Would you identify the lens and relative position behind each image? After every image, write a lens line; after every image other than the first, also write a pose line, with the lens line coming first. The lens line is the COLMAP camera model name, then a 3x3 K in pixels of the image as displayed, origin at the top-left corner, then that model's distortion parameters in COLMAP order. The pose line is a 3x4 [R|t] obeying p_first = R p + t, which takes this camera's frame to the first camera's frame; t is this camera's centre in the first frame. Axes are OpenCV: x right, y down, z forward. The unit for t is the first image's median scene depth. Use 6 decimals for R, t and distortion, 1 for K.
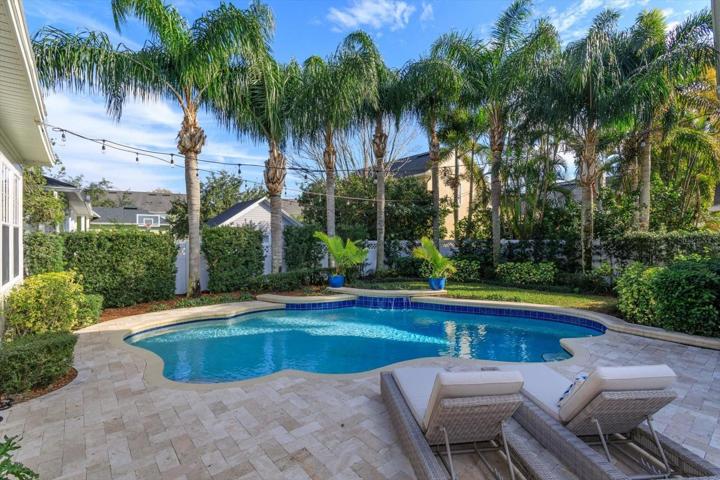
lens RADIAL K [[350.8, 0, 361.6], [0, 350.8, 230.3], [0, 0, 1]] dist [-0.002647, -0.000218]
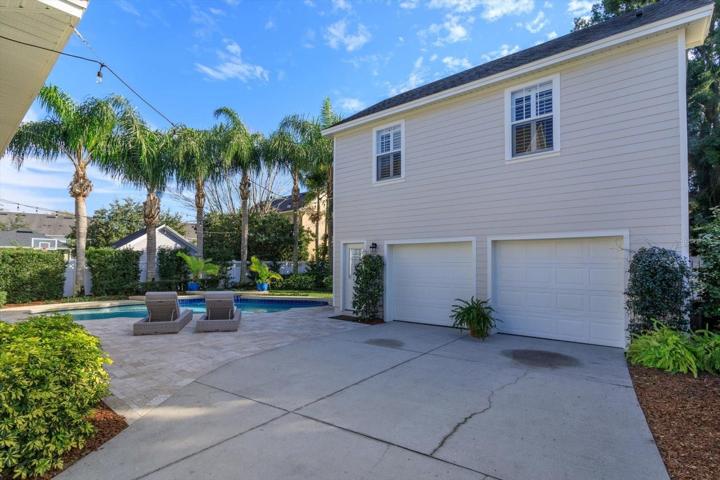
lens RADIAL K [[340.3, 0, 360.6], [0, 340.3, 244.7], [0, 0, 1]] dist [0.000735, 0.000017]
pose [[0.980052, 0.010806, 0.198446, 0.262968], [-0.003901, 0.999374, -0.035157, 0.013460], [-0.198702, 0.033682, 0.979481, -0.422222]]
